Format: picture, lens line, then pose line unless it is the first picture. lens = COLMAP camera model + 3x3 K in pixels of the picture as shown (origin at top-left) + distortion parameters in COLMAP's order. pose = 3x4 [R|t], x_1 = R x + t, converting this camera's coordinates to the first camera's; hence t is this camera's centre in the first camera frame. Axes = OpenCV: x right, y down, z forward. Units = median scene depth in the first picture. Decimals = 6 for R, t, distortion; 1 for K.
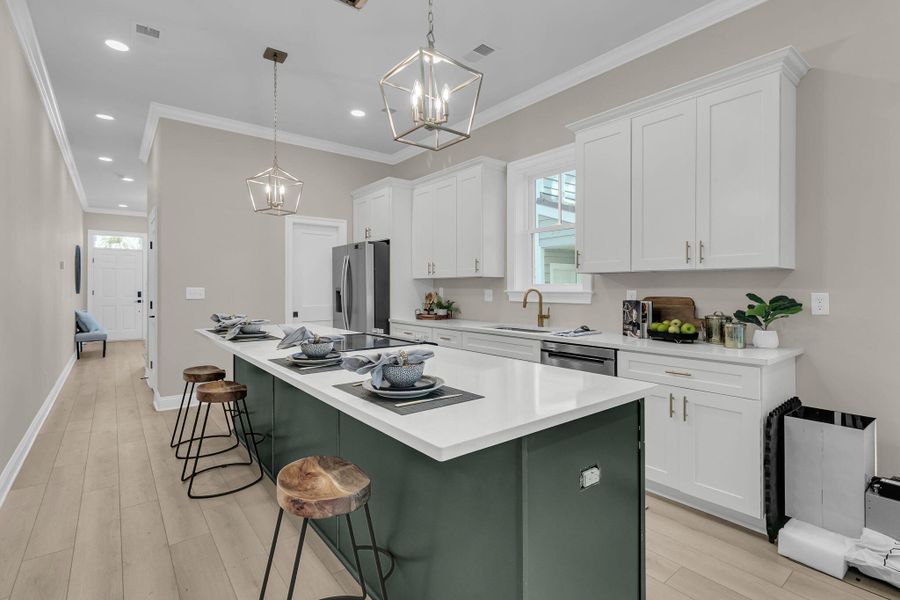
lens RADIAL K [[421.8, 0, 457.6], [0, 421.8, 290.2], [0, 0, 1]] dist [-0.012419, -0.000240]
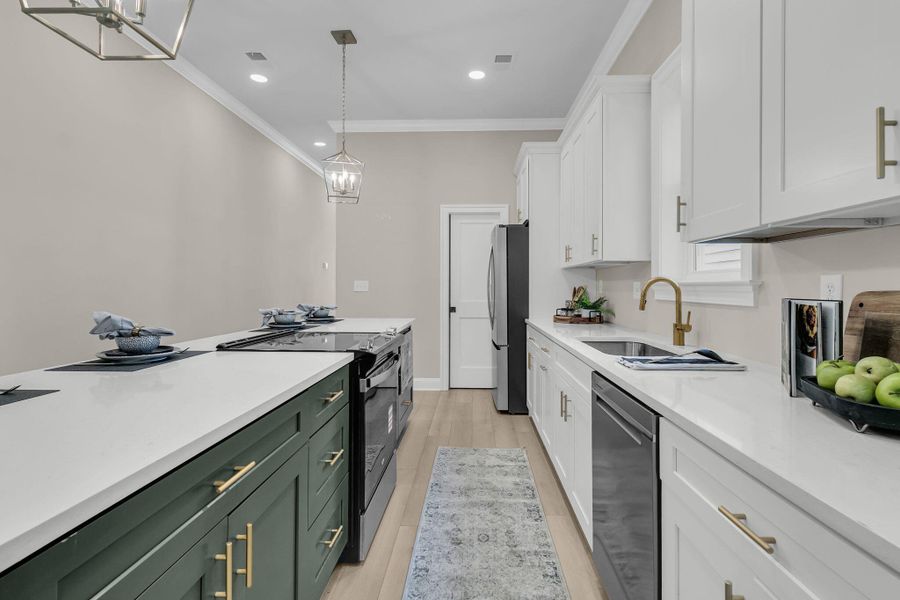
lens RADIAL K [[428.3, 0, 460.7], [0, 428.3, 282.7], [0, 0, 1]] dist [0.001113, 0.000417]
pose [[0.752018, -0.005296, -0.659121, 0.292082], [-0.005172, 0.999890, -0.013934, 0.011005], [0.659122, 0.013888, 0.751908, 0.315612]]
